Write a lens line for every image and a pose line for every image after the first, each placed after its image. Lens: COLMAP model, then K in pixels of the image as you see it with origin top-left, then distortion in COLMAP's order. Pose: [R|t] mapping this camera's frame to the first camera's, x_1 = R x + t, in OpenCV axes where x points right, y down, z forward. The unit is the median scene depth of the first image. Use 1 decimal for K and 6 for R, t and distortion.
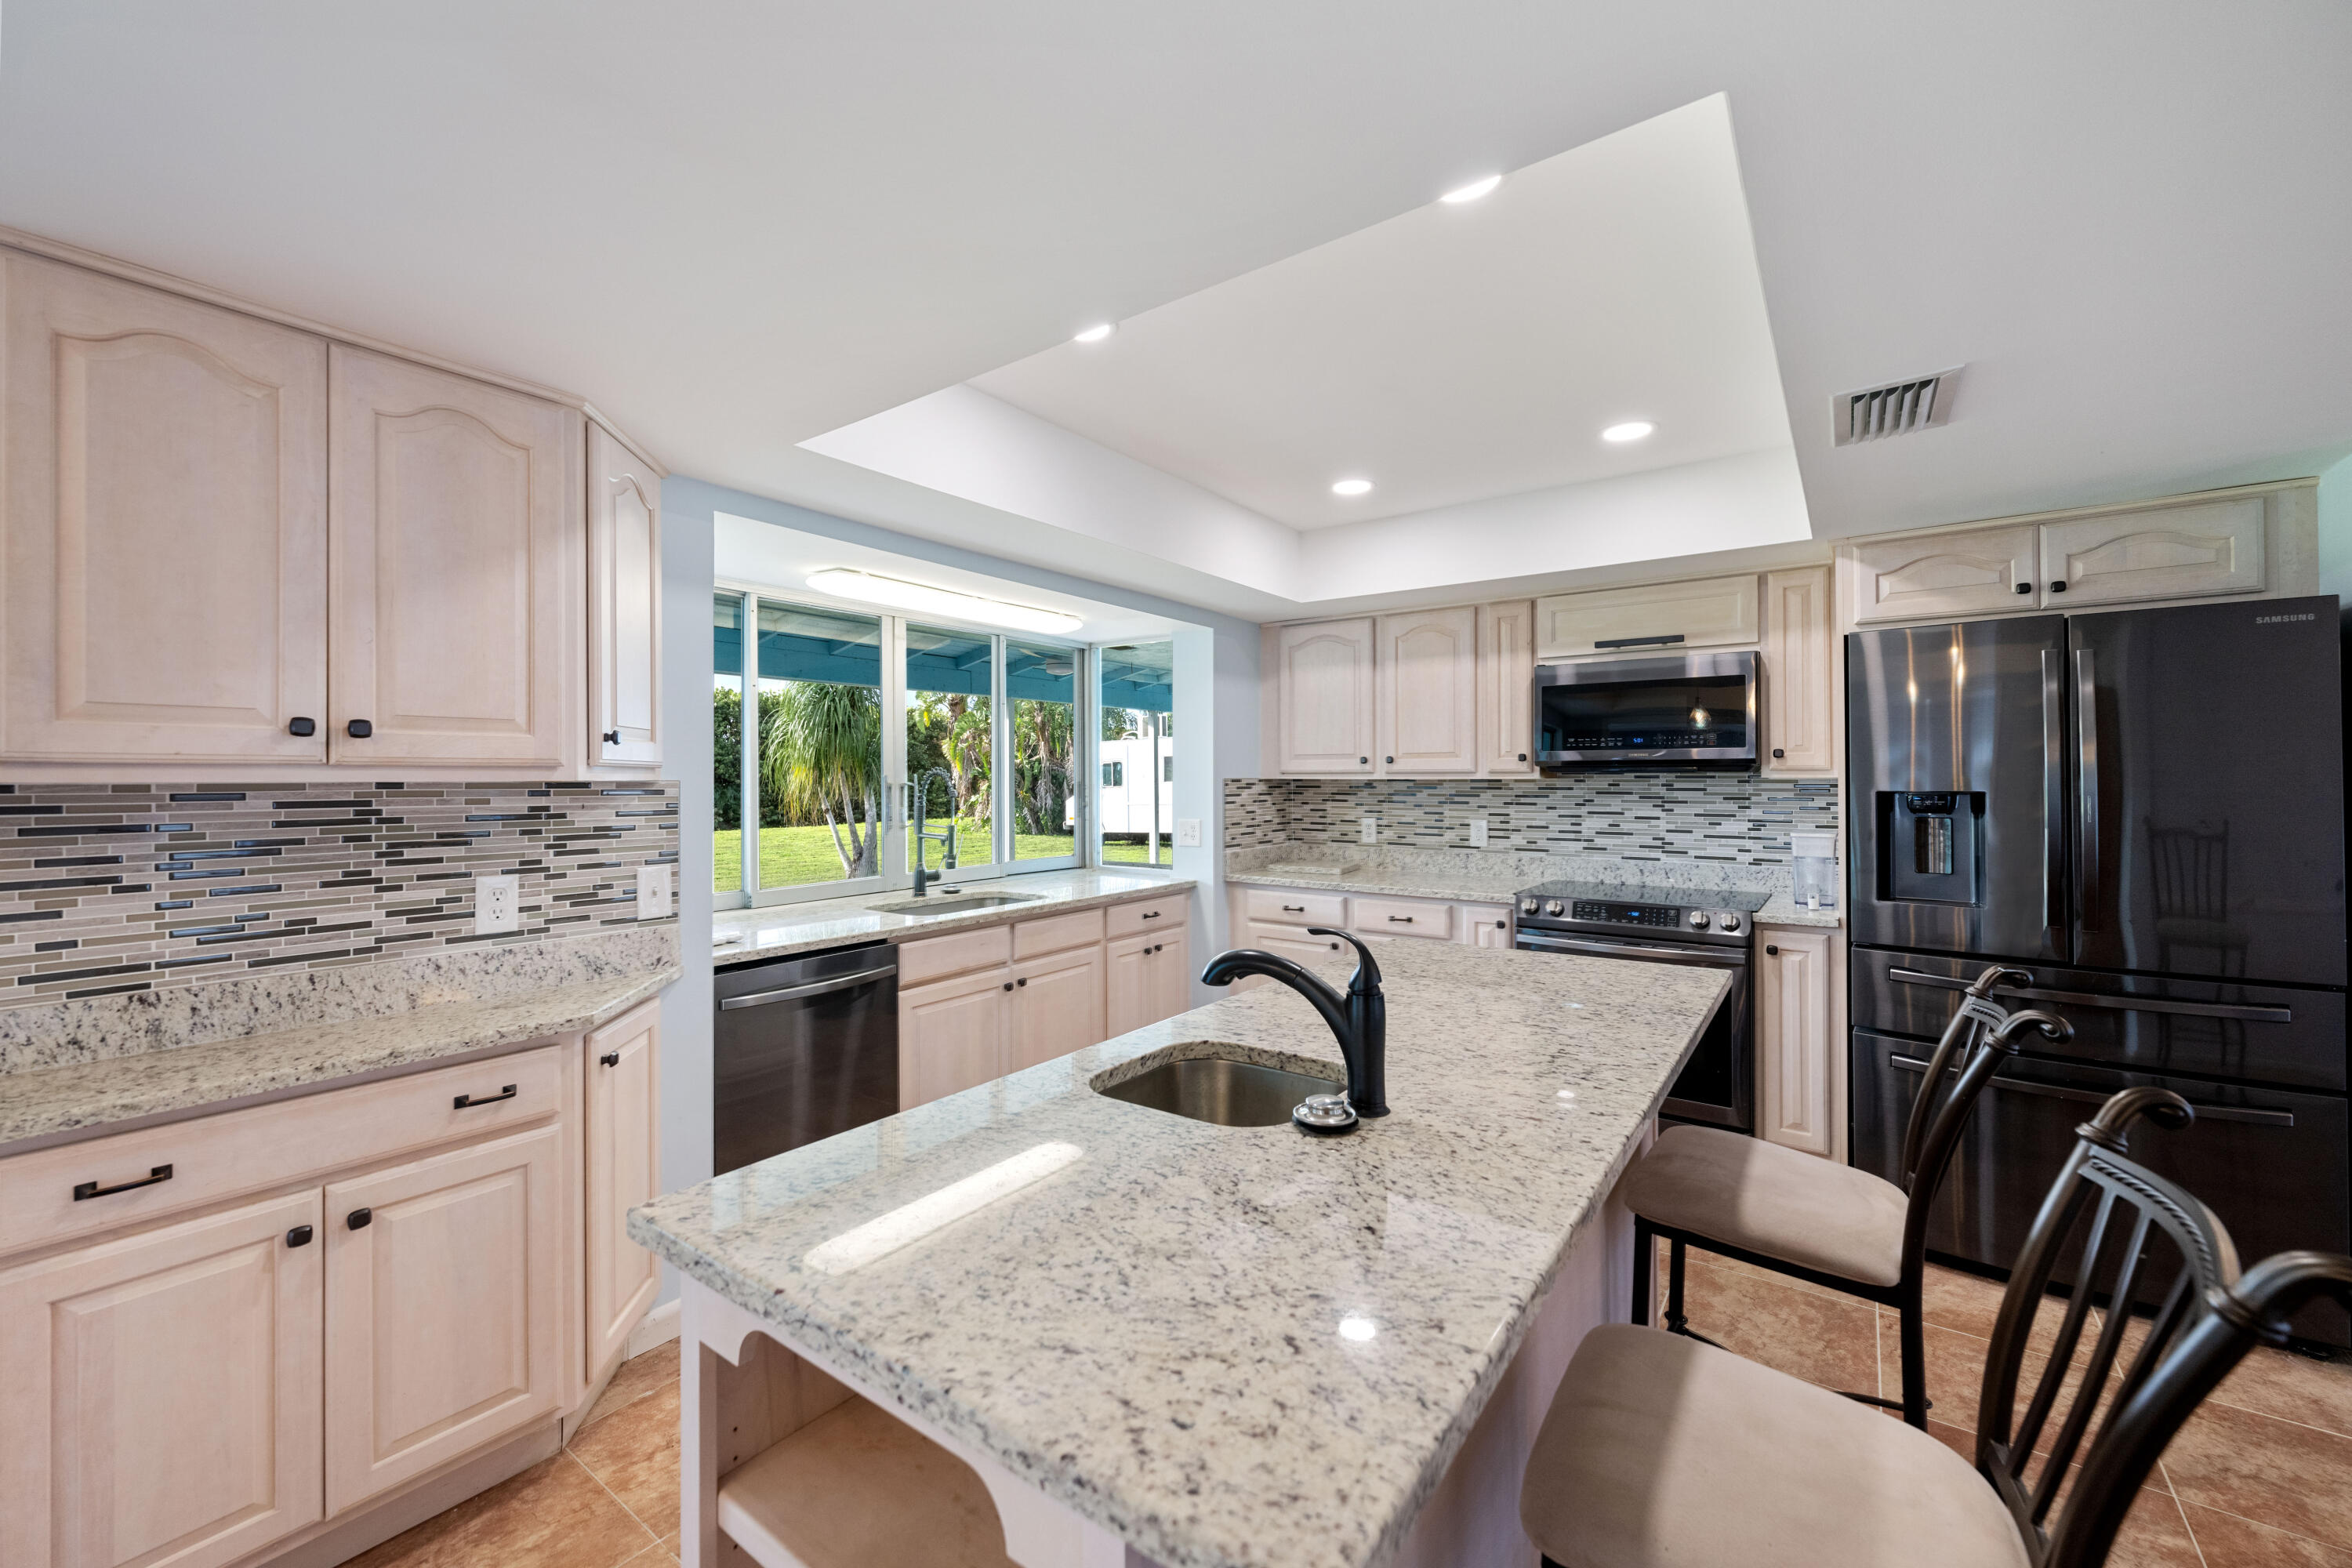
lens RADIAL K [[943.0, 0, 1143.6], [0, 943.0, 768.6], [0, 0, 1]] dist [-0.002063, 0.000068]
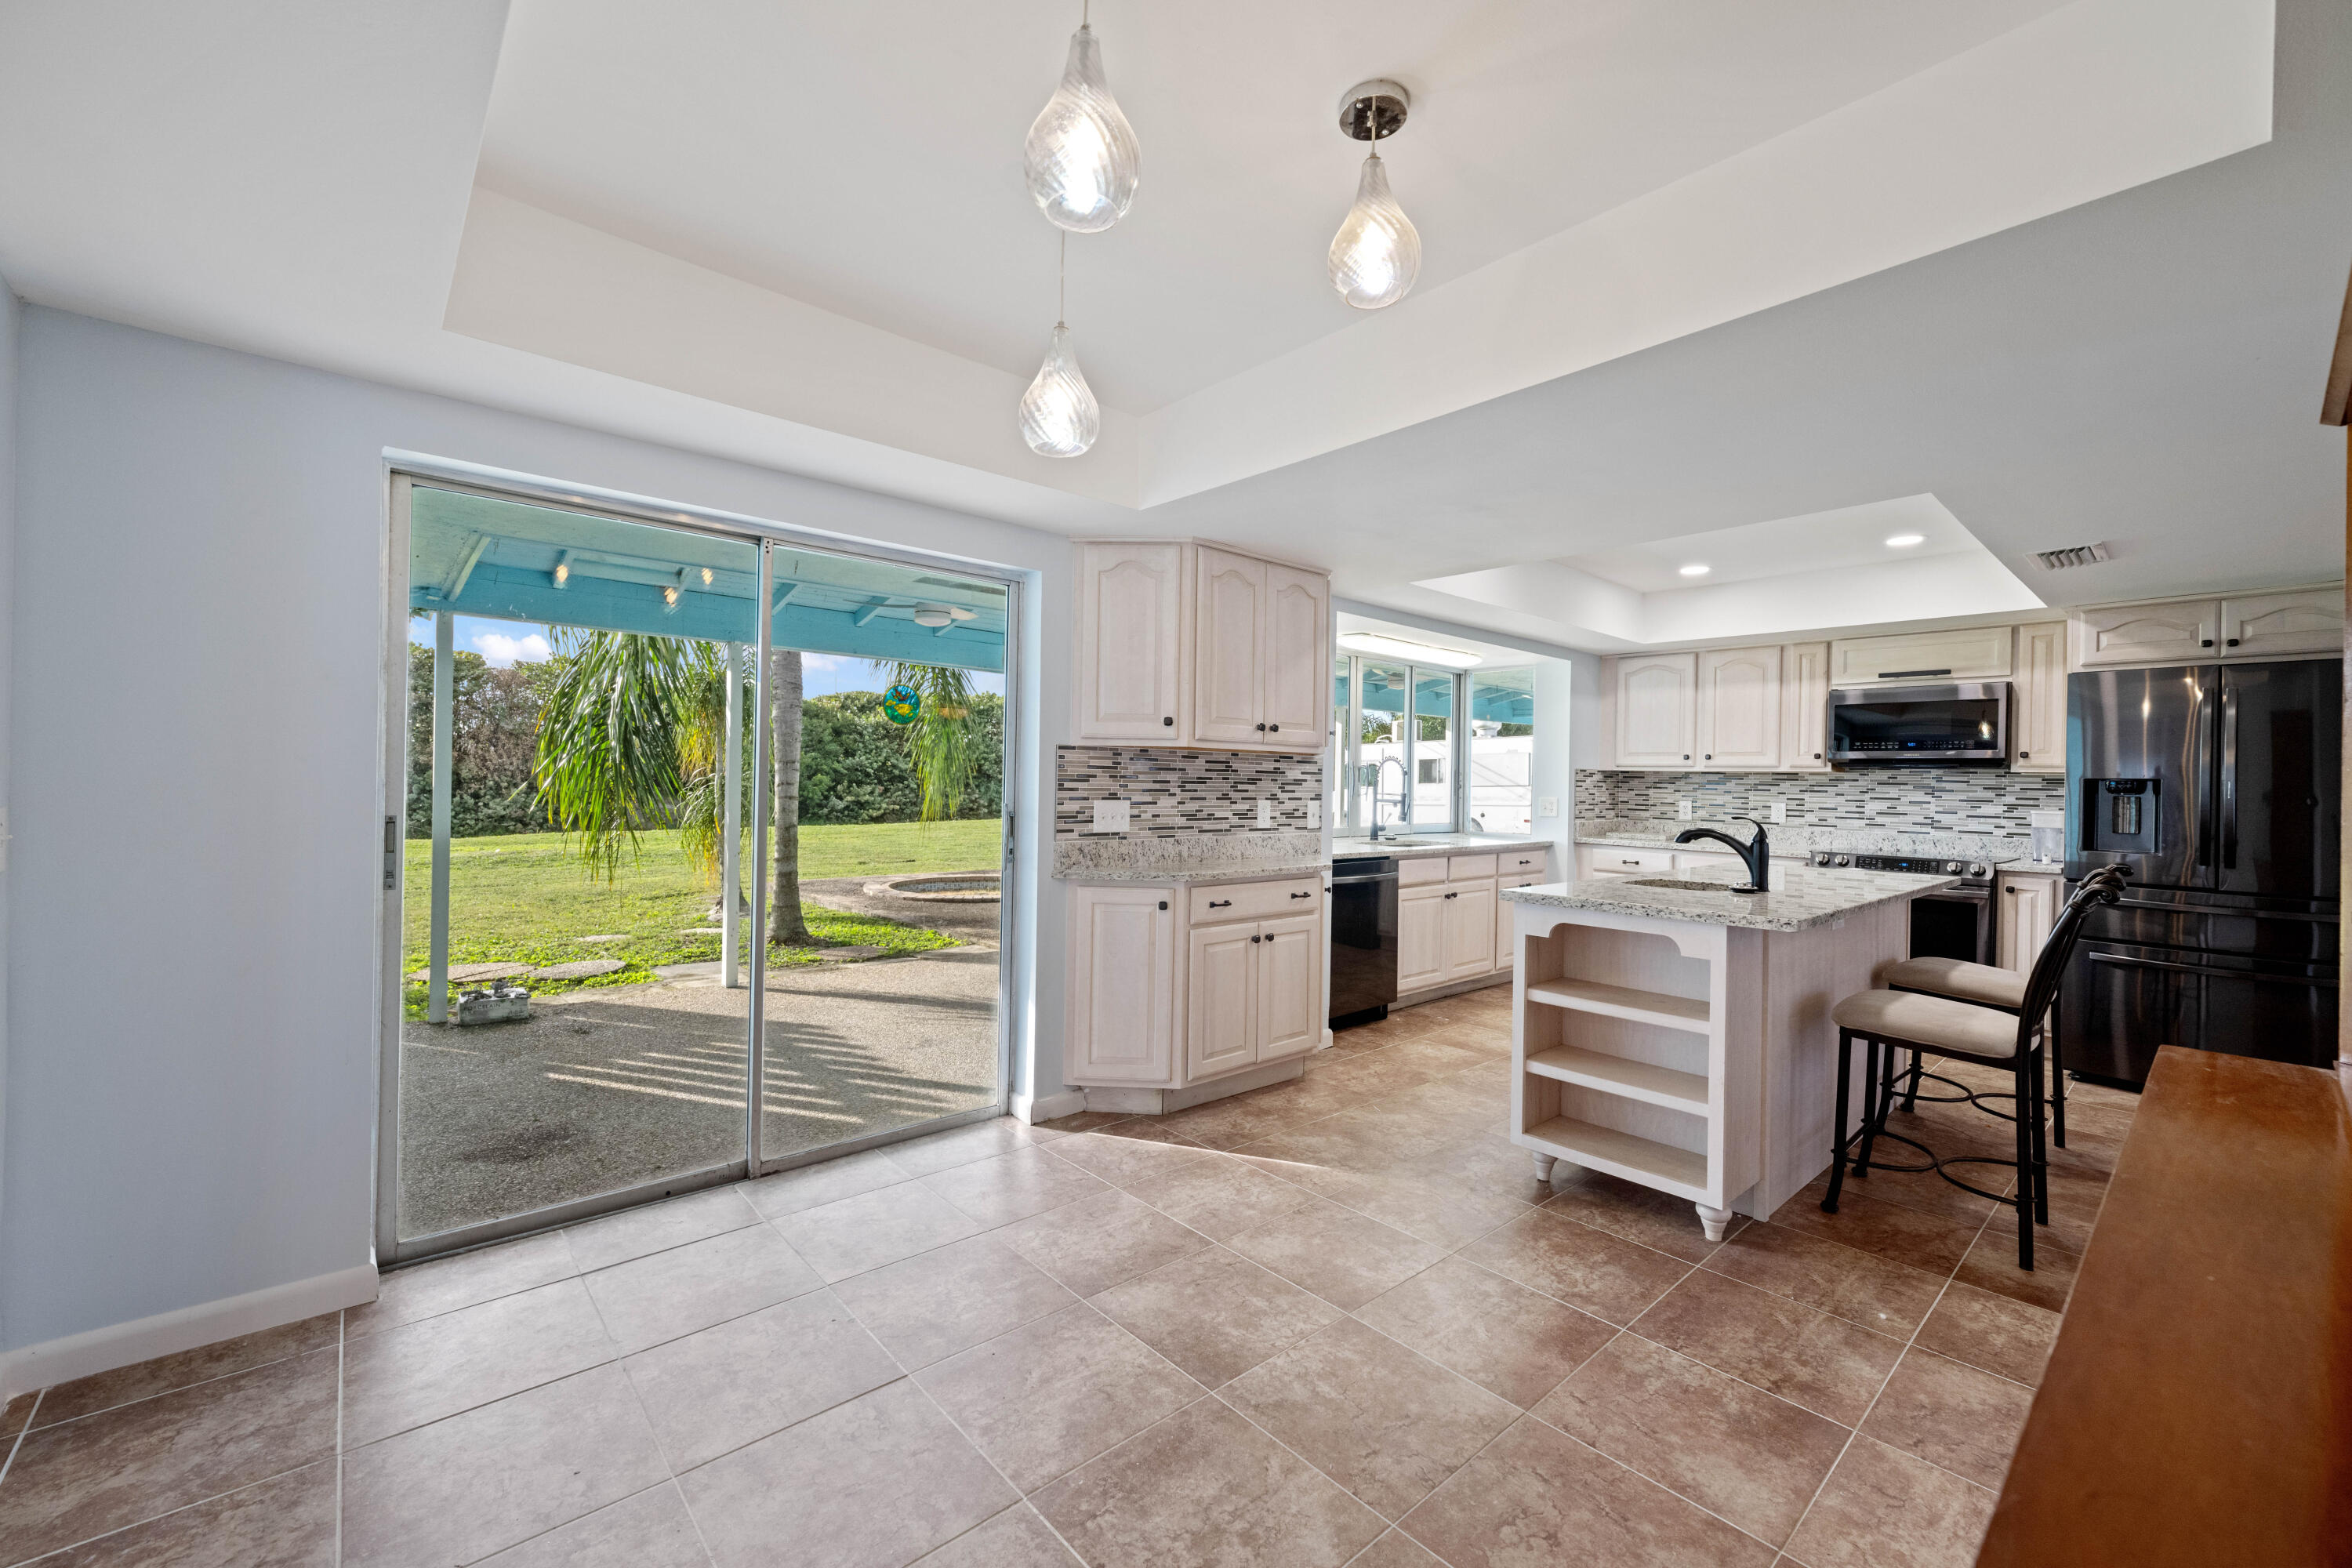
lens RADIAL K [[943.0, 0, 1159.1], [0, 943.0, 778.7], [0, 0, 1]] dist [-0.002063, 0.000068]
pose [[0.977840, 0.020876, -0.208309, -0.262611], [-0.019481, 0.999772, 0.008745, 0.028964], [0.208444, -0.004493, 0.978024, -0.571885]]
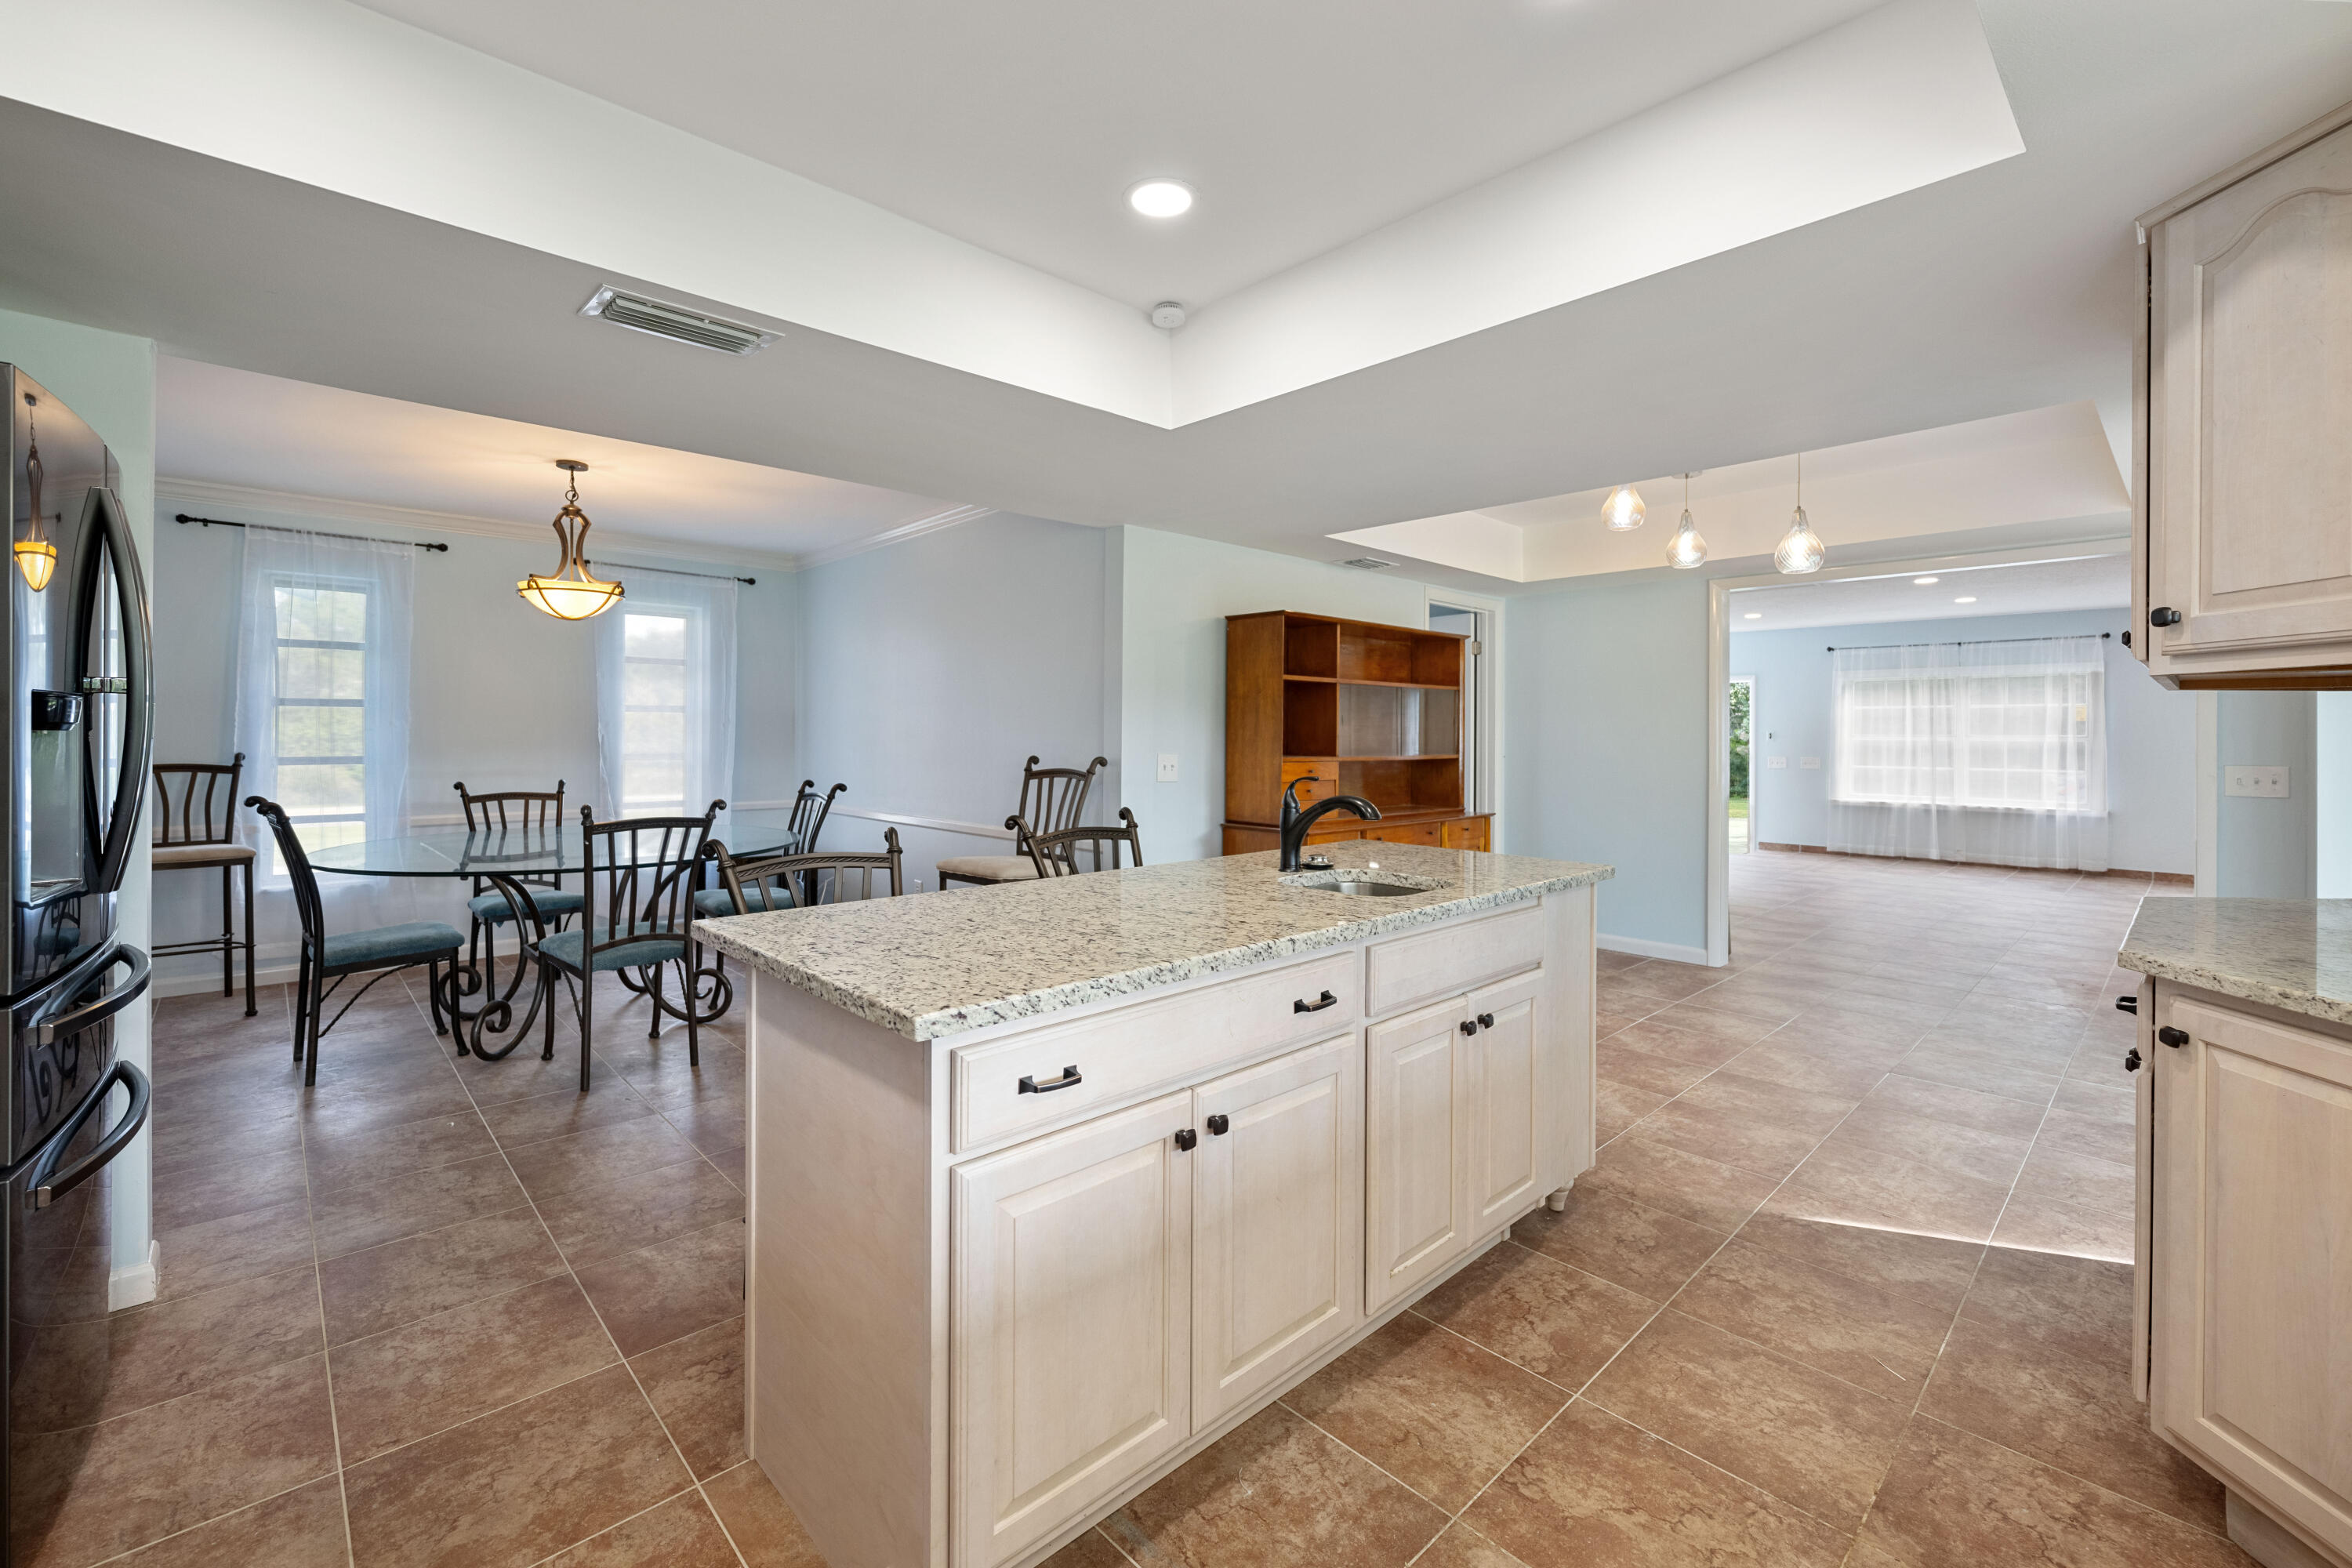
lens RADIAL K [[943.0, 0, 1139.2], [0, 943.0, 736.1], [0, 0, 1]] dist [-0.002063, 0.000068]
pose [[-0.980473, 0.011119, 0.196340, 0.054040], [0.007148, 0.999756, -0.020918, 0.038649], [-0.196524, -0.019106, -0.980313, 1.000560]]
